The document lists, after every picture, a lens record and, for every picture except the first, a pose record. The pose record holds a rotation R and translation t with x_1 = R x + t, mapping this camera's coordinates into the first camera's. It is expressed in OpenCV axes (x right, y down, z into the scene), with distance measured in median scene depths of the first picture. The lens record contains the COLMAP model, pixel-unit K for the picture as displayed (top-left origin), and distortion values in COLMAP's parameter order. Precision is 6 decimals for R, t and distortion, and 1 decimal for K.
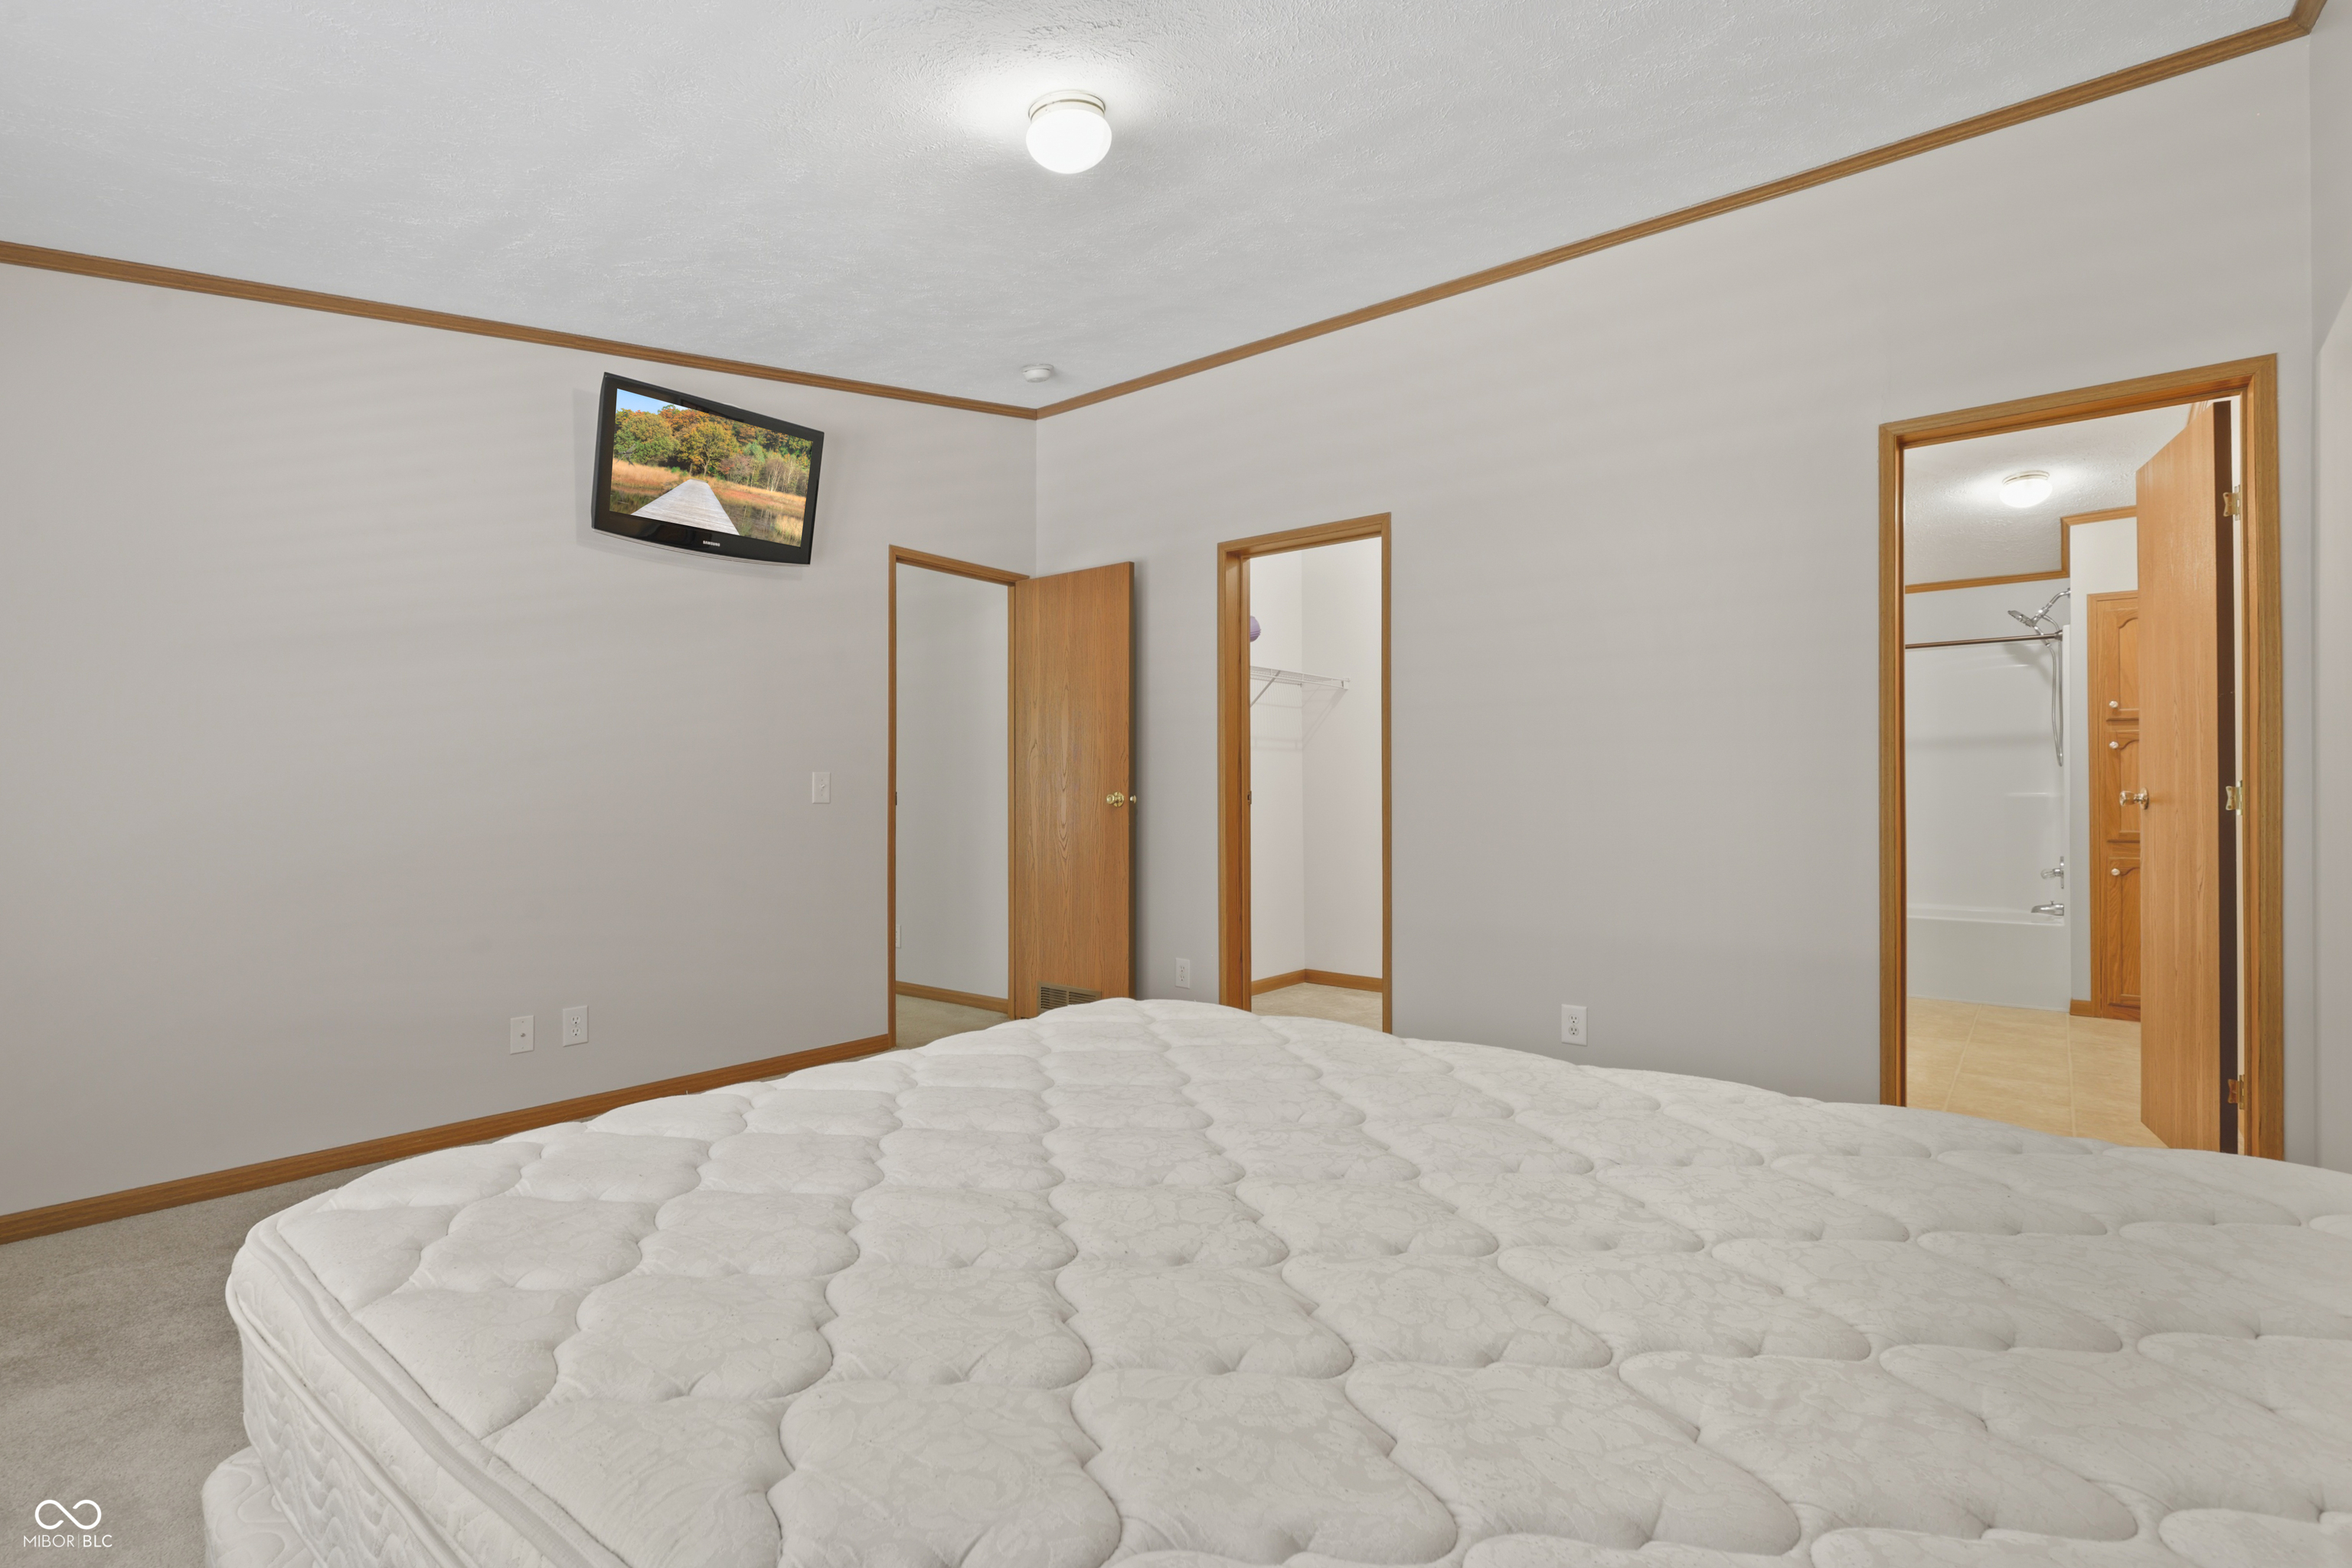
lens RADIAL K [[1133.0, 0, 1166.6], [0, 1133.0, 778.5], [0, 0, 1]] dist [0.002703, 0.001424]
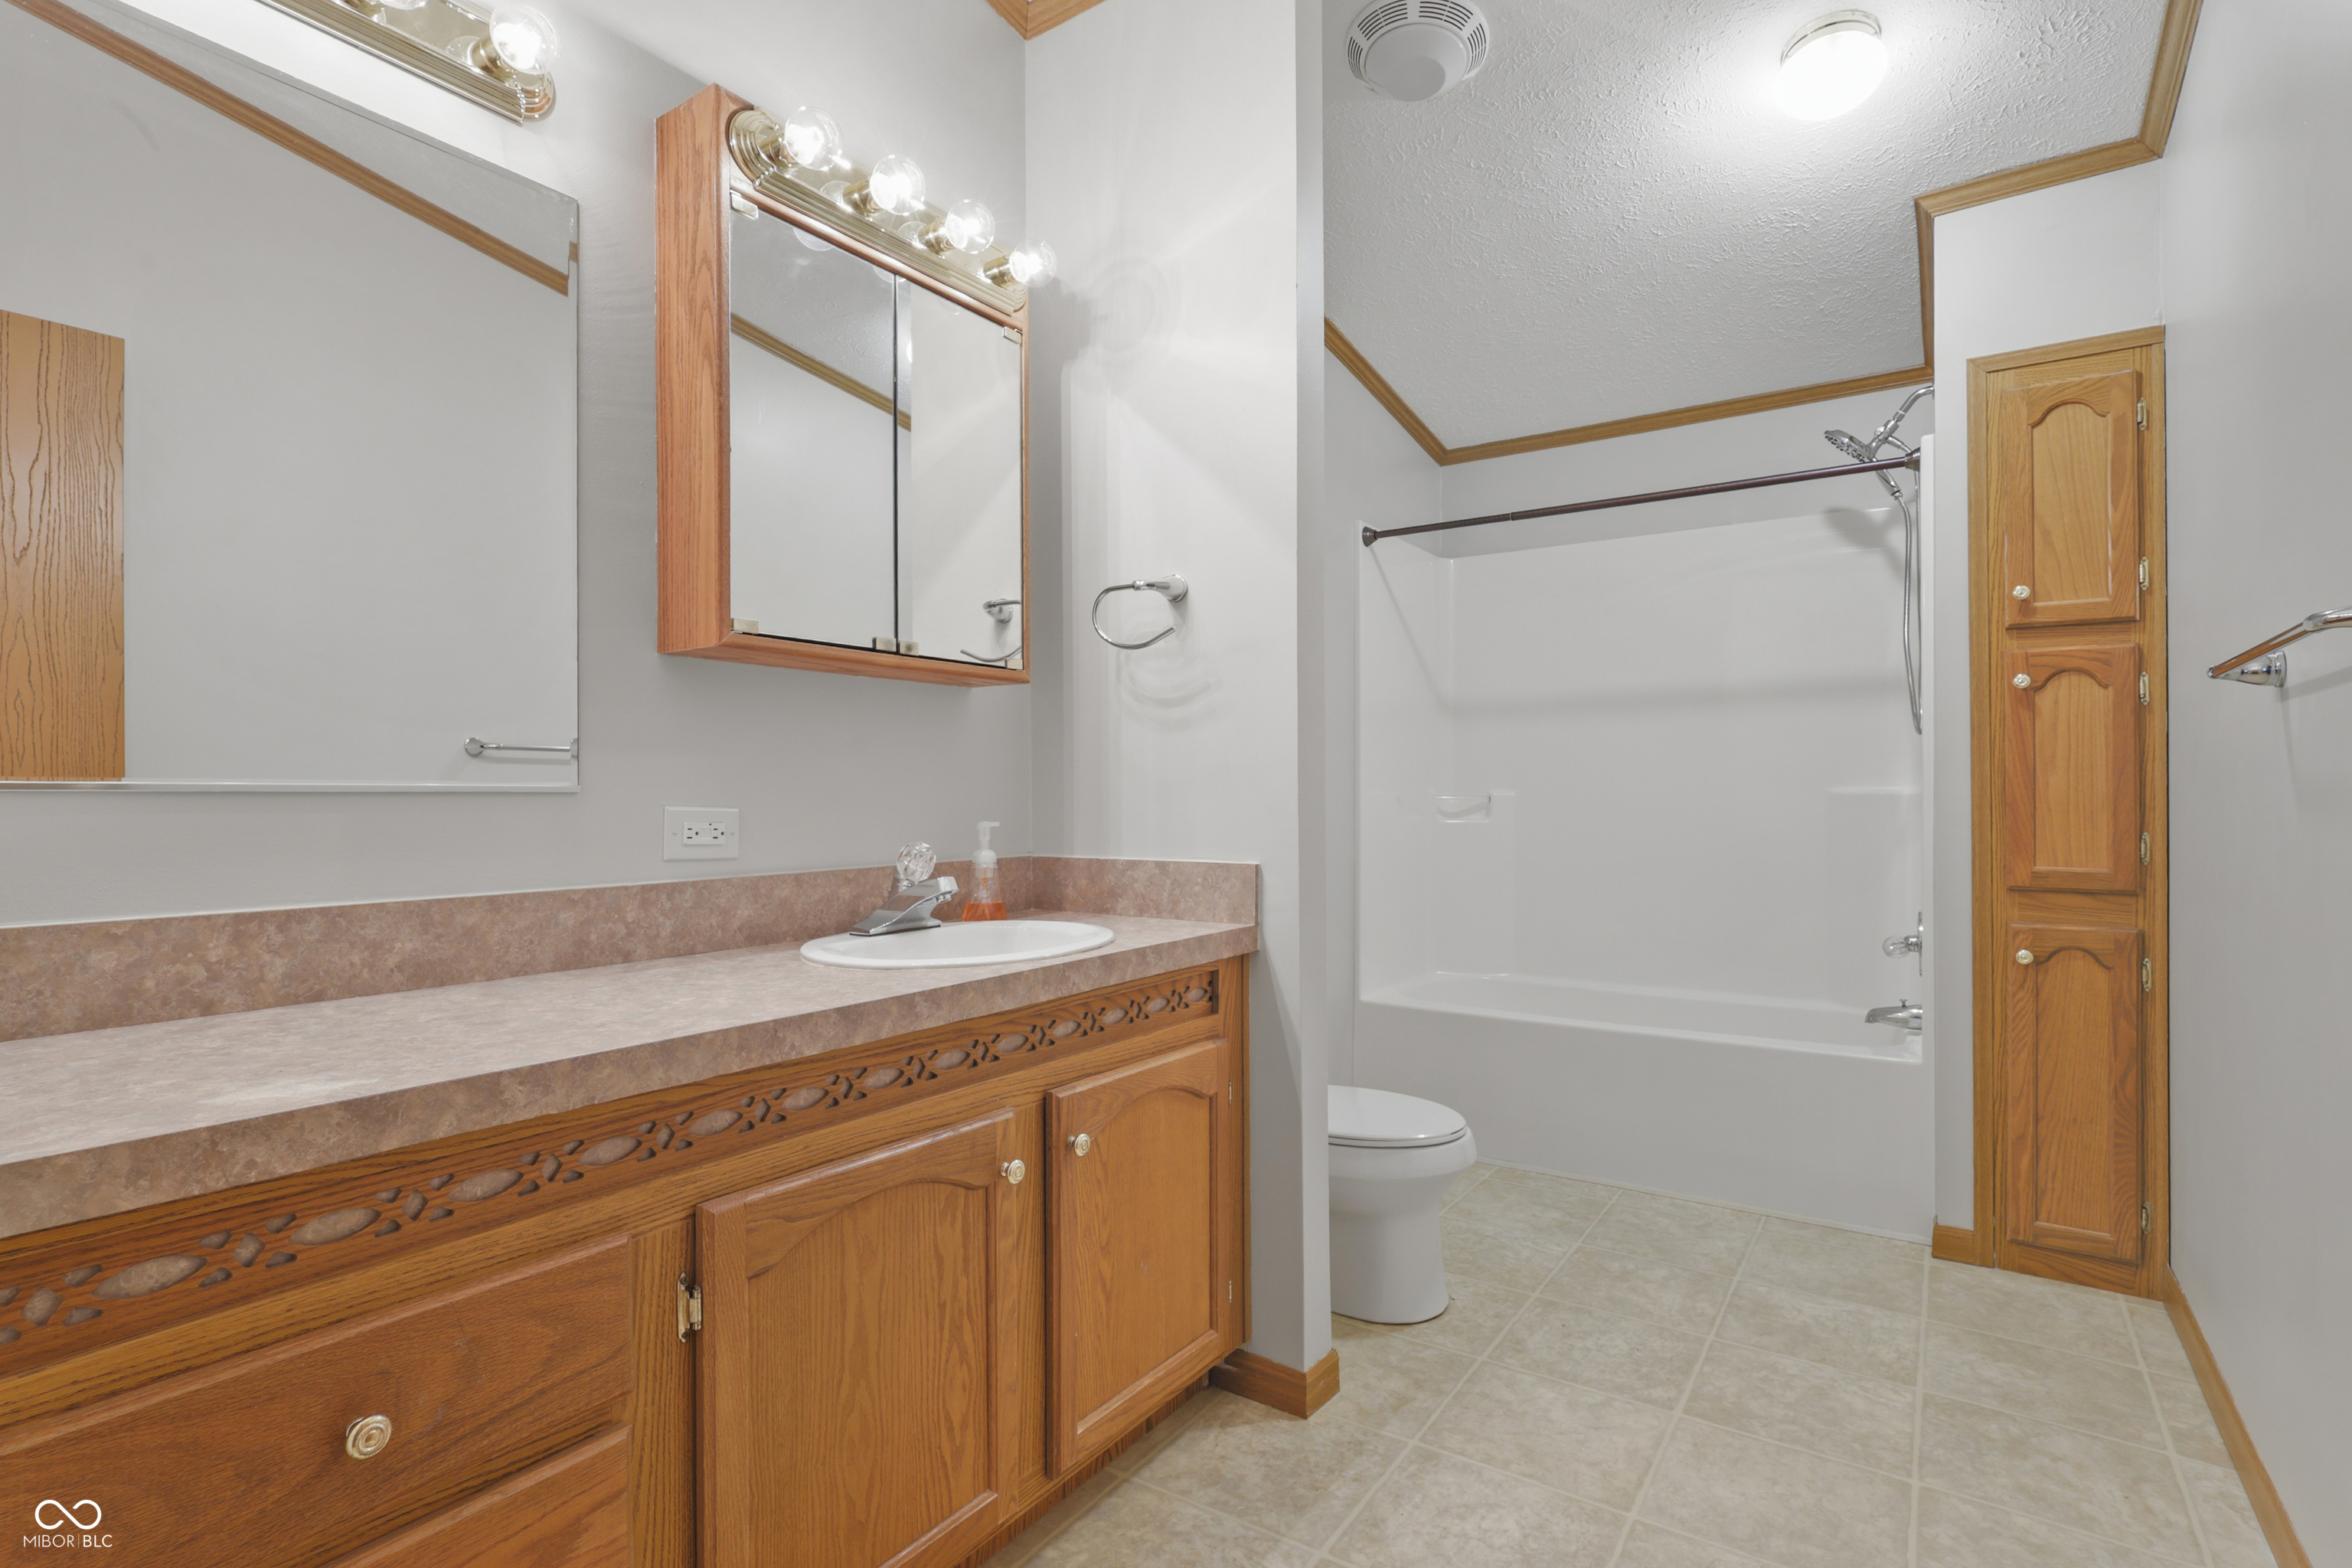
lens RADIAL K [[1133.0, 0, 1176.7], [0, 1133.0, 787.0], [0, 0, 1]] dist [0.002703, 0.001424]
pose [[0.997751, -0.004202, 0.066892, 0.451665], [0.003717, 0.999966, 0.007380, 0.008741], [-0.066921, -0.007115, 0.997733, 0.551689]]
